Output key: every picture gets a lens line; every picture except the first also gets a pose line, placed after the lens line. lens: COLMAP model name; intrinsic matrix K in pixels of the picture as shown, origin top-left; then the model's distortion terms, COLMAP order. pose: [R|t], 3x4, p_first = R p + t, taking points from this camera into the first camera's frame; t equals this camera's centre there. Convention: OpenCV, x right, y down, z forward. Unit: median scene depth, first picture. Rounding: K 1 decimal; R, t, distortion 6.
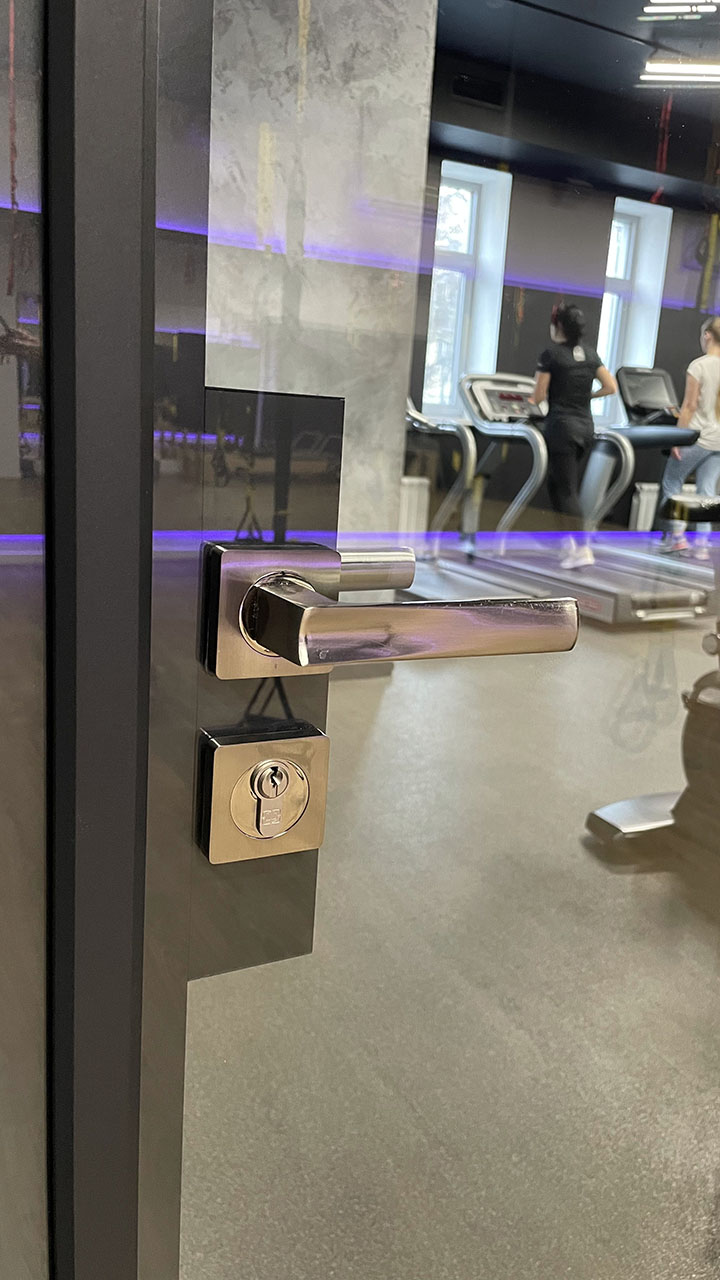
lens RADIAL K [[972.1, 0, 364.7], [0, 972.1, 638.5], [0, 0, 1]] dist [0.033318, -0.004297]
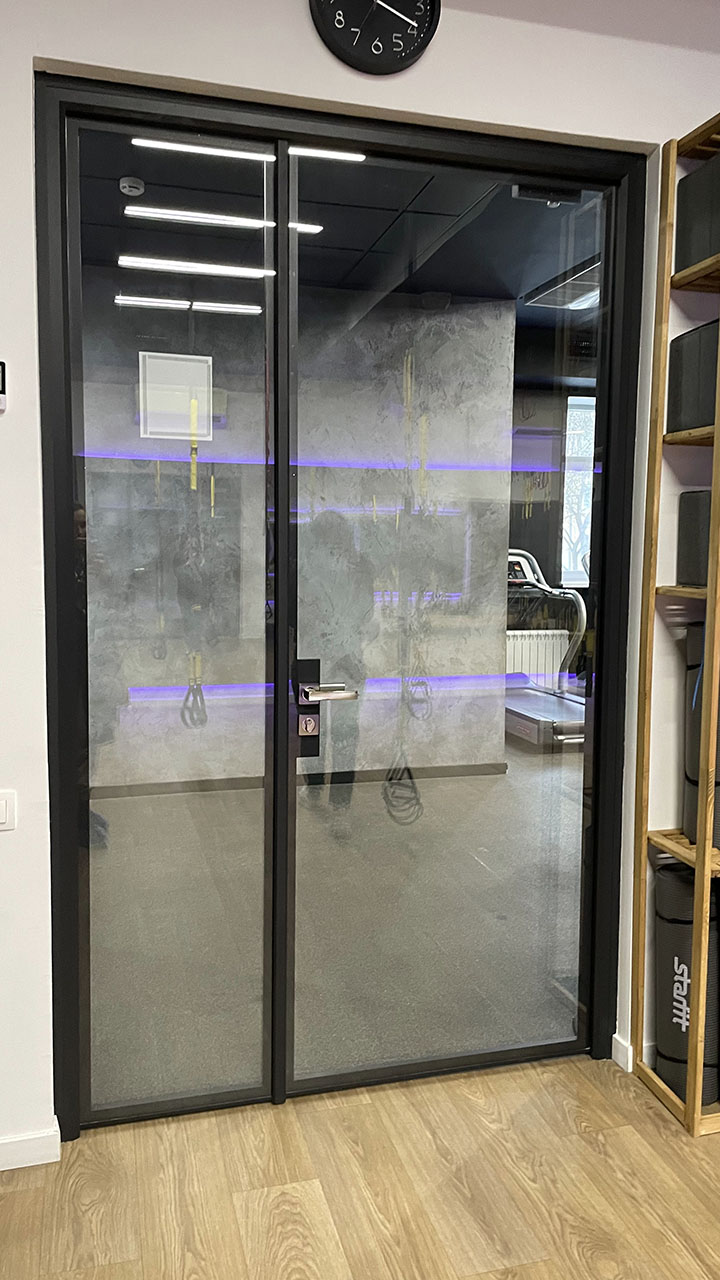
lens RADIAL K [[972.1, 0, 360.6], [0, 972.1, 638.7], [0, 0, 1]] dist [0.033318, -0.004297]
pose [[0.972942, -0.033623, -0.228591, 0.180685], [0.000893, 0.989895, -0.141801, 0.052387], [0.231049, 0.137760, 0.963140, -0.547425]]
